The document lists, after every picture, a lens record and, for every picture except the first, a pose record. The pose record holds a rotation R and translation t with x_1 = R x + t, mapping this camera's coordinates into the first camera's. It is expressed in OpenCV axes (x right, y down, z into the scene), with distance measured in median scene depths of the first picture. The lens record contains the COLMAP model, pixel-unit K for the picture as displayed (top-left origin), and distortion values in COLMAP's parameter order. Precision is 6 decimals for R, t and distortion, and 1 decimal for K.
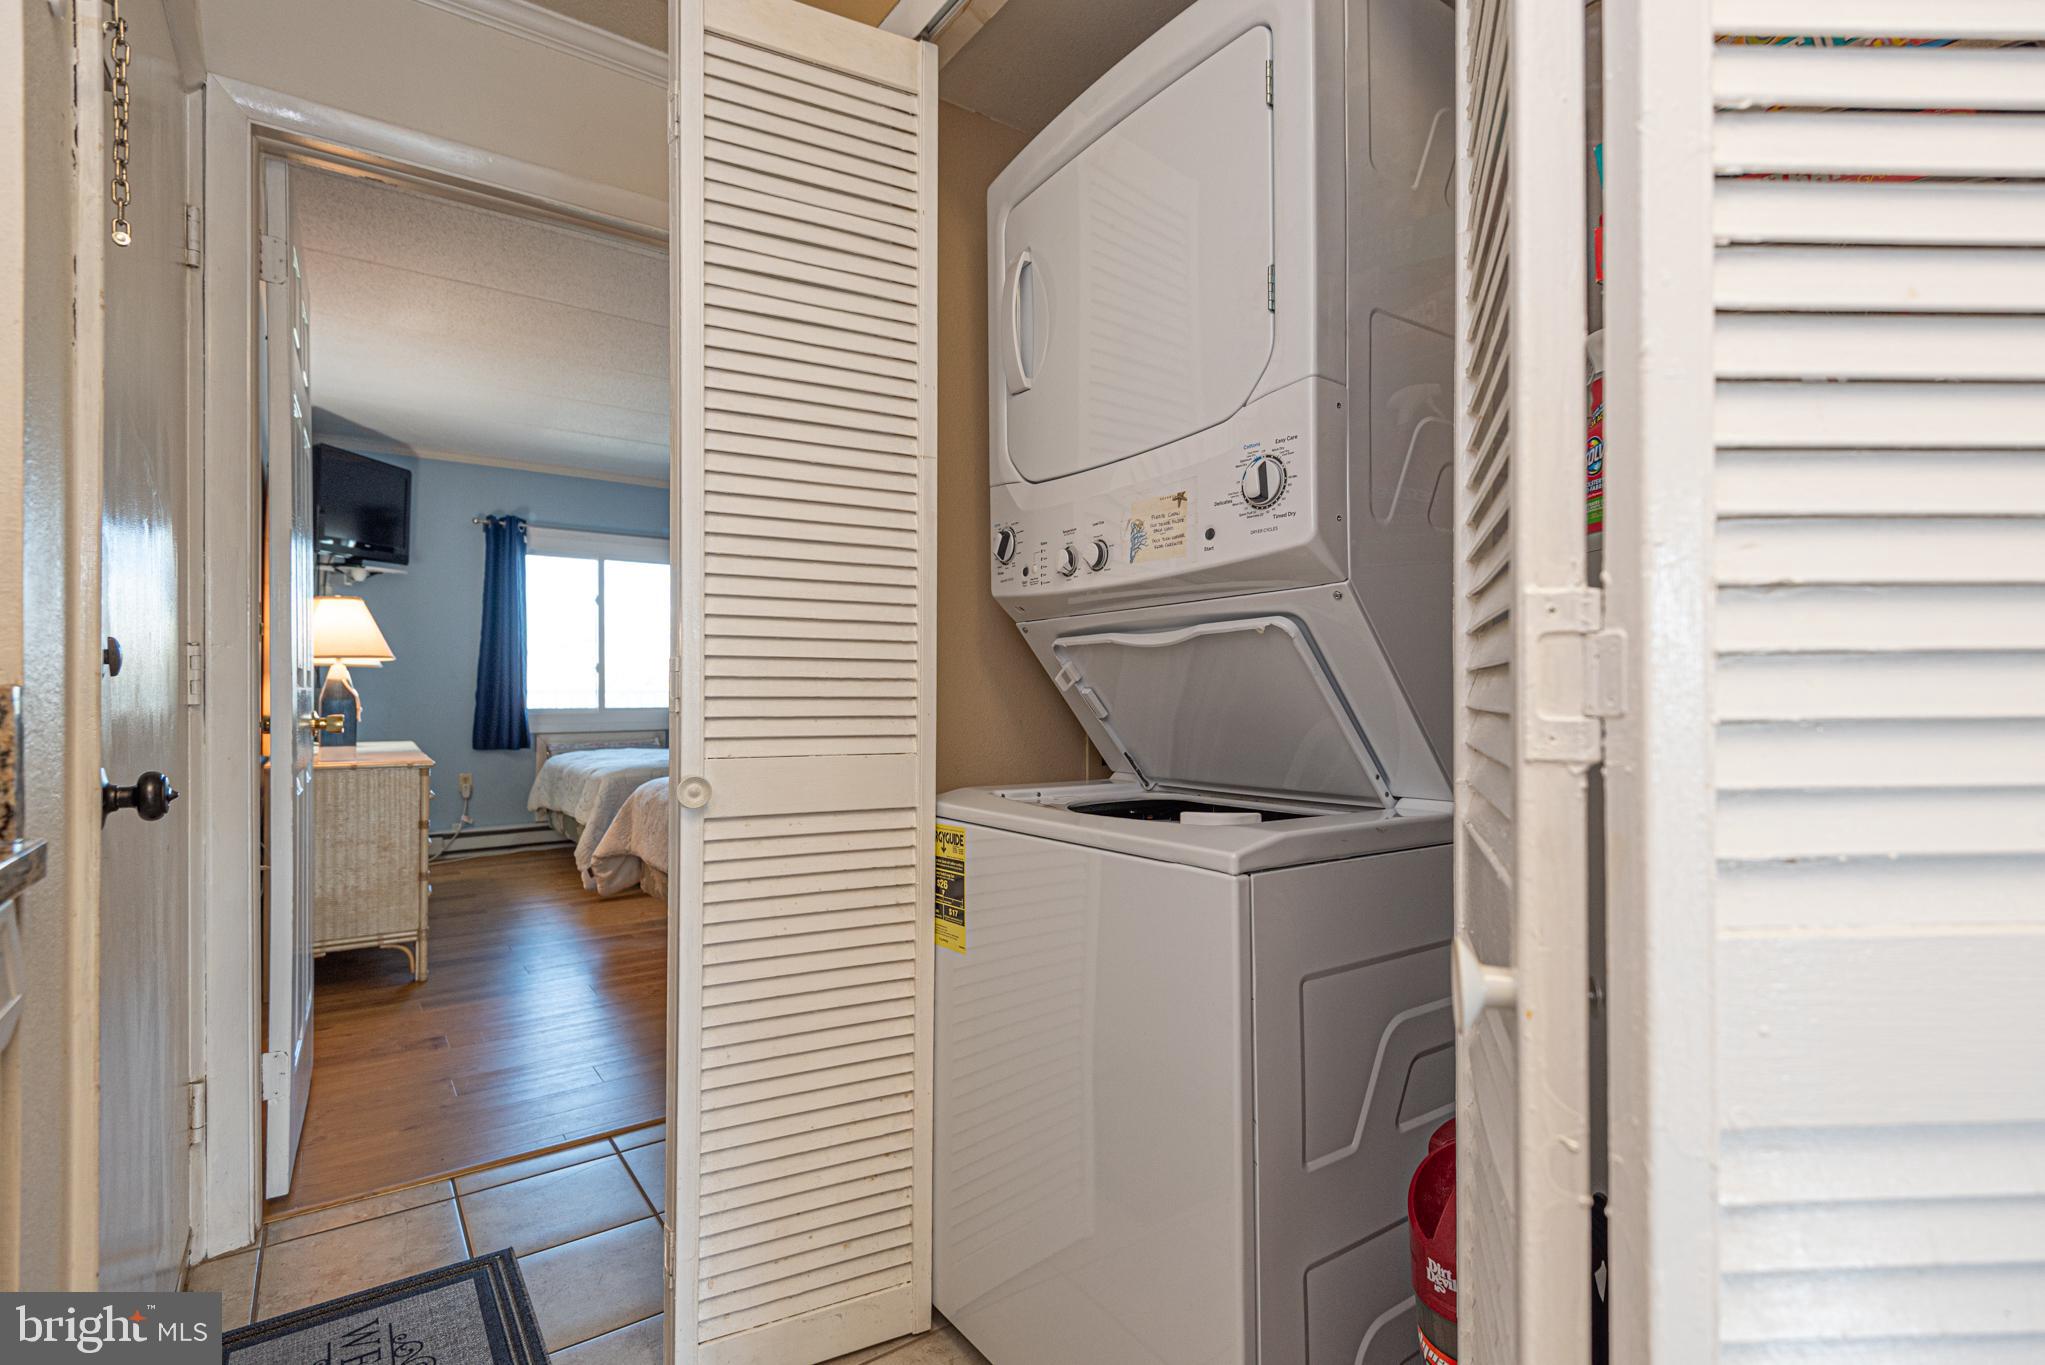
lens RADIAL K [[959.8, 0, 1029.1], [0, 959.8, 680.6], [0, 0, 1]] dist [-0.002410, -0.000761]
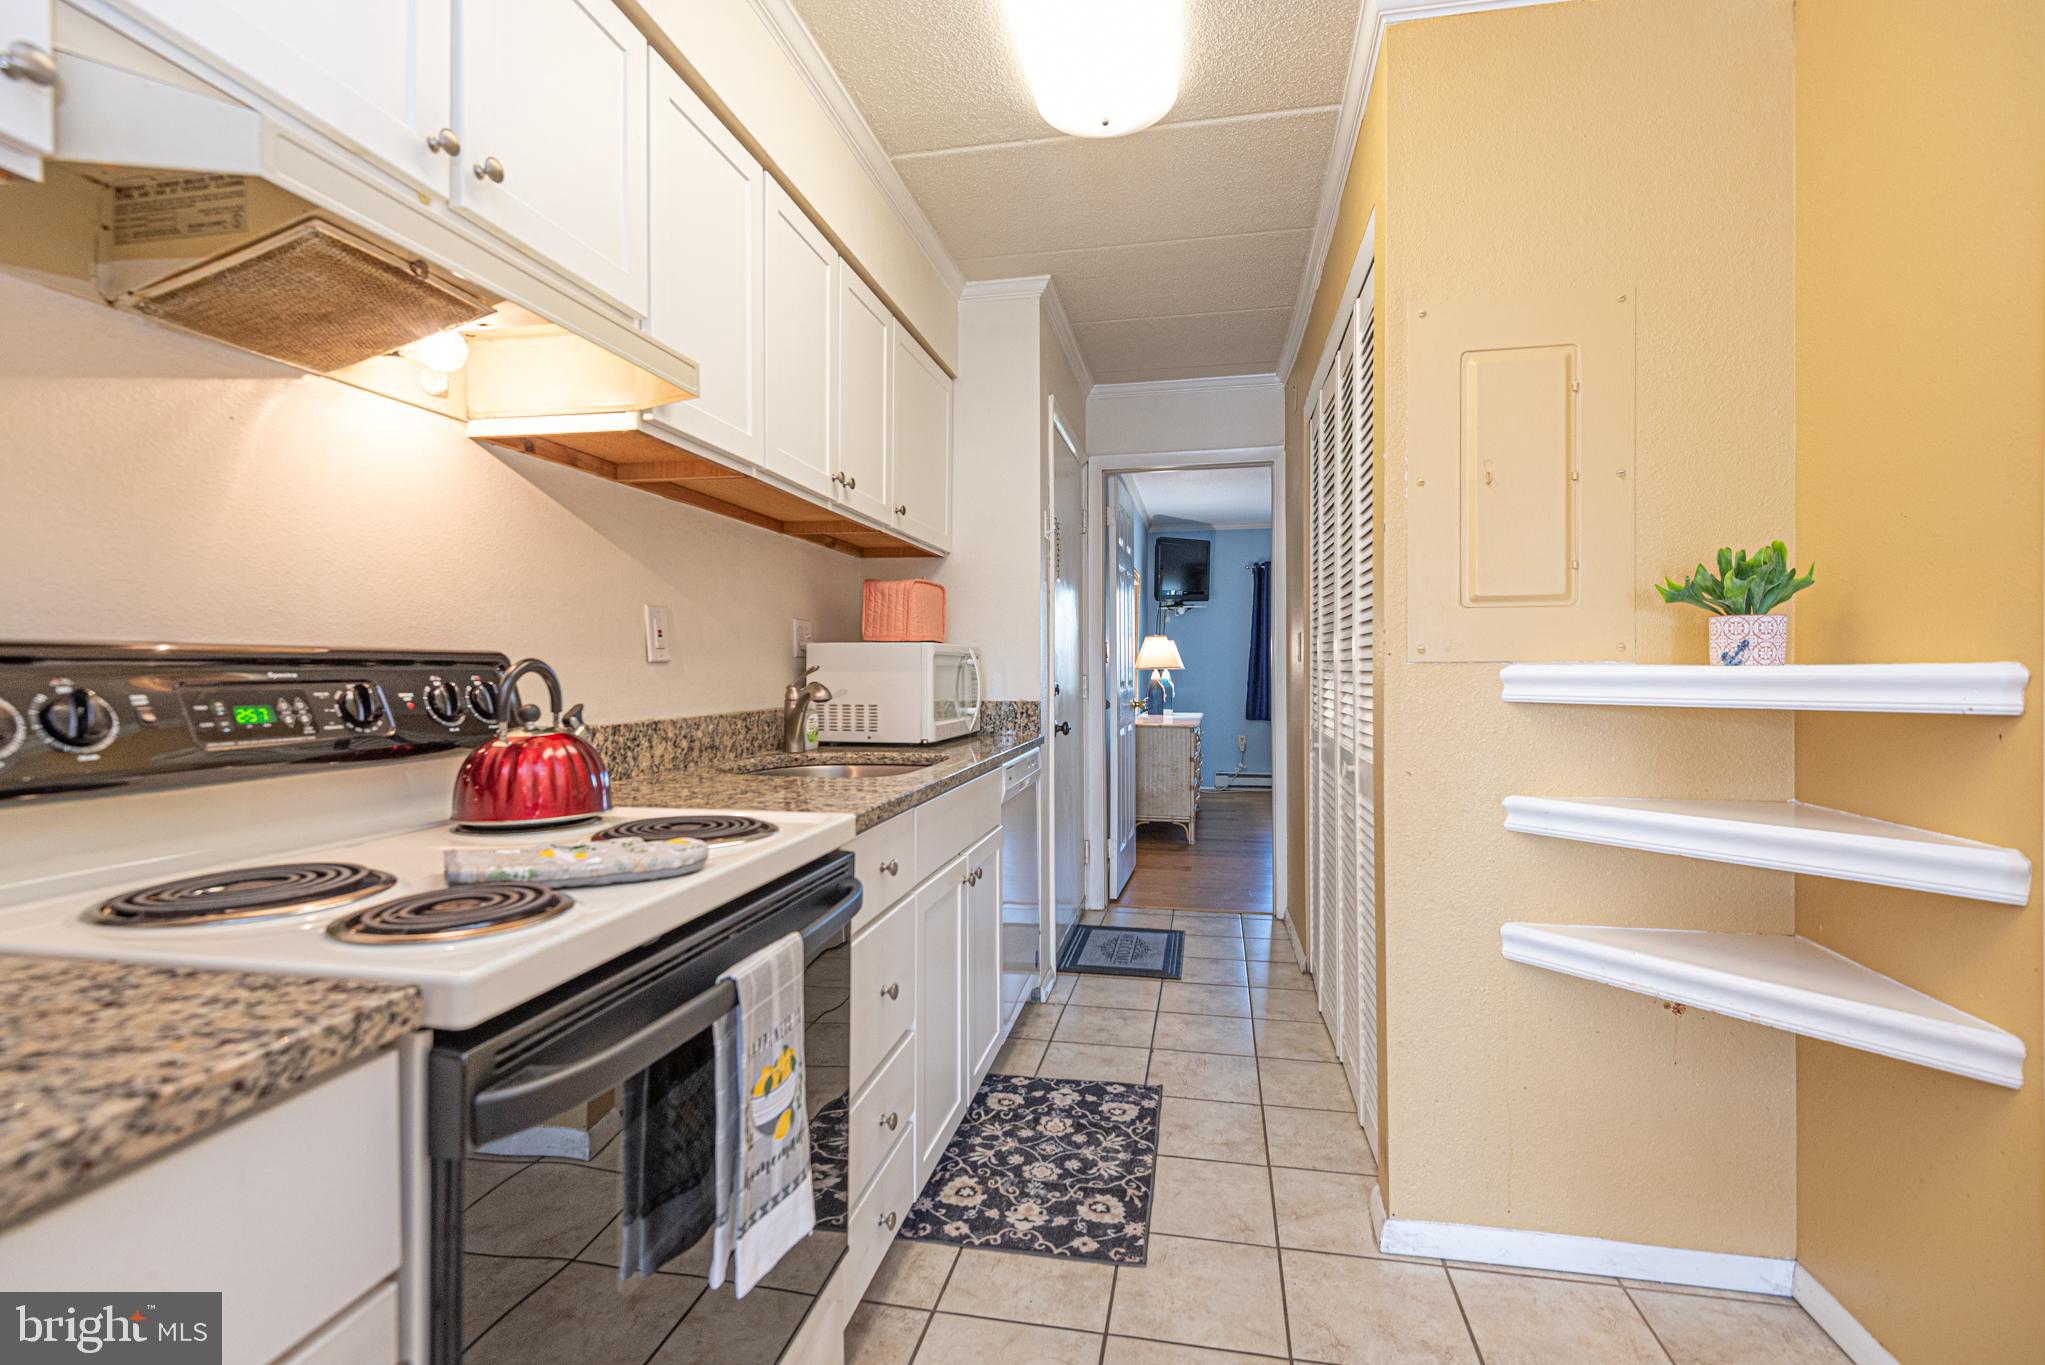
lens RADIAL K [[917.2, 0, 1016.7], [0, 917.2, 670.6], [0, 0, 1]] dist [0.025868, -0.009916]
pose [[0.669579, 0.006605, -0.742711, 0.277008], [0.002745, 0.999932, 0.011367, -0.024882], [0.742735, -0.009650, 0.669515, -0.262560]]
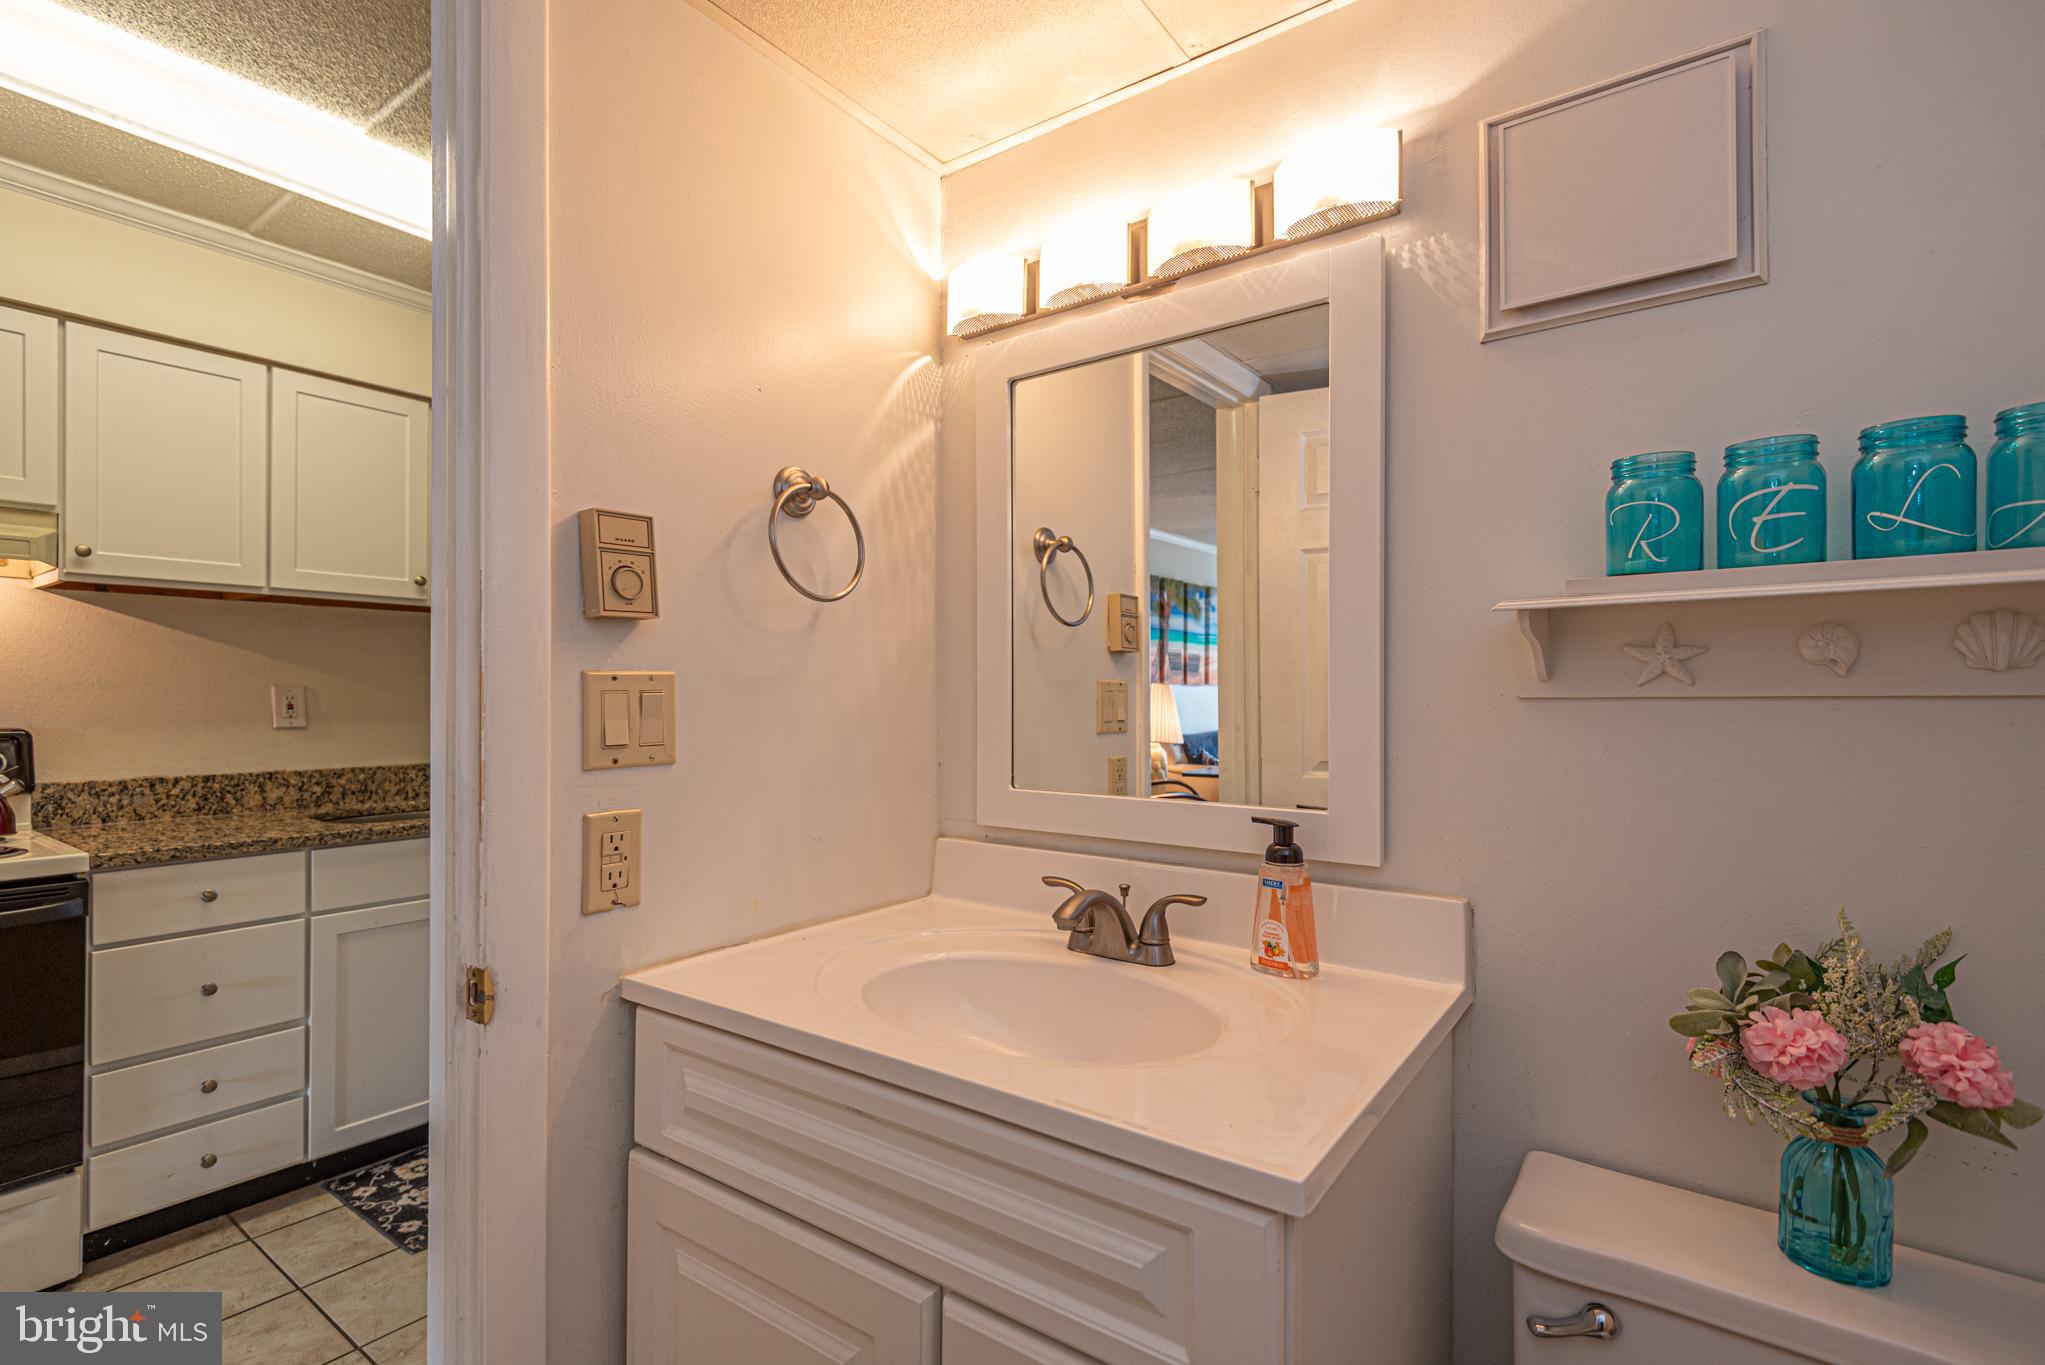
lens RADIAL K [[918.4, 0, 1061.0], [0, 918.4, 688.7], [0, 0, 1]] dist [0.000543, 0.000090]
pose [[0.313038, -0.000285, -0.949741, 0.516962], [0.000902, 1.000000, -0.000002, -0.045929], [0.949740, -0.000856, 0.313038, 0.130111]]
